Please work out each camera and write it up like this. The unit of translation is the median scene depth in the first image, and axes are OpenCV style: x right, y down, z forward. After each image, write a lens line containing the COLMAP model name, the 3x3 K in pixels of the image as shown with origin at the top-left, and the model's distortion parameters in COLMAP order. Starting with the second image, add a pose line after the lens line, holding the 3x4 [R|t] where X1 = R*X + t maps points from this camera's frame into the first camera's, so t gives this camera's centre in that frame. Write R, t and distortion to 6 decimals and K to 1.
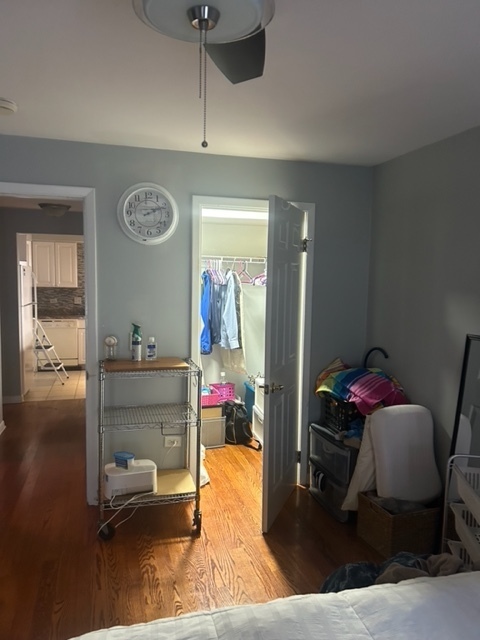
lens RADIAL K [[482.4, 0, 240.3], [0, 482.4, 320.8], [0, 0, 1]] dist [0.000393, -0.000212]
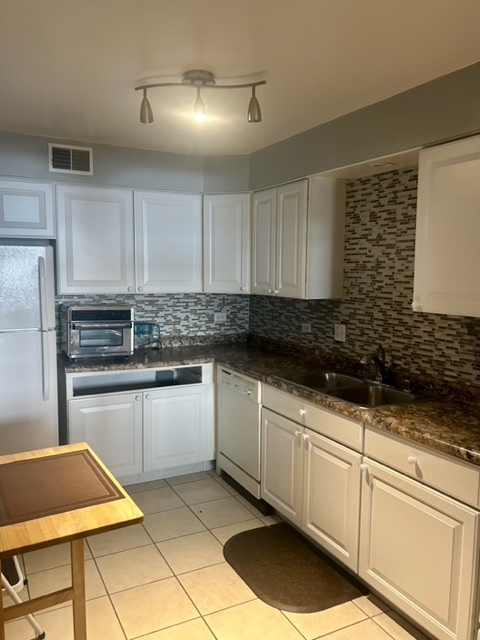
lens RADIAL K [[501.9, 0, 239.3], [0, 501.9, 320.9], [0, 0, 1]] dist [0.007926, 0.001043]
pose [[0.216675, 0.085337, -0.972507, 0.041461], [-0.087862, 0.993834, 0.067633, -0.072801], [0.972282, 0.070792, 0.222837, 0.839319]]
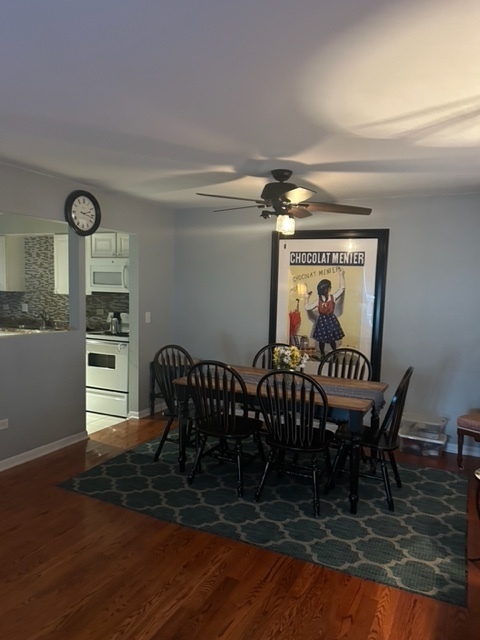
lens RADIAL K [[482.4, 0, 239.3], [0, 482.4, 321.5], [0, 0, 1]] dist [0.000393, -0.000212]
pose [[0.748585, 0.053198, -0.660902, 0.492741], [-0.061771, 0.998036, 0.010368, -0.050159], [0.660156, 0.033063, 0.750401, 0.630472]]
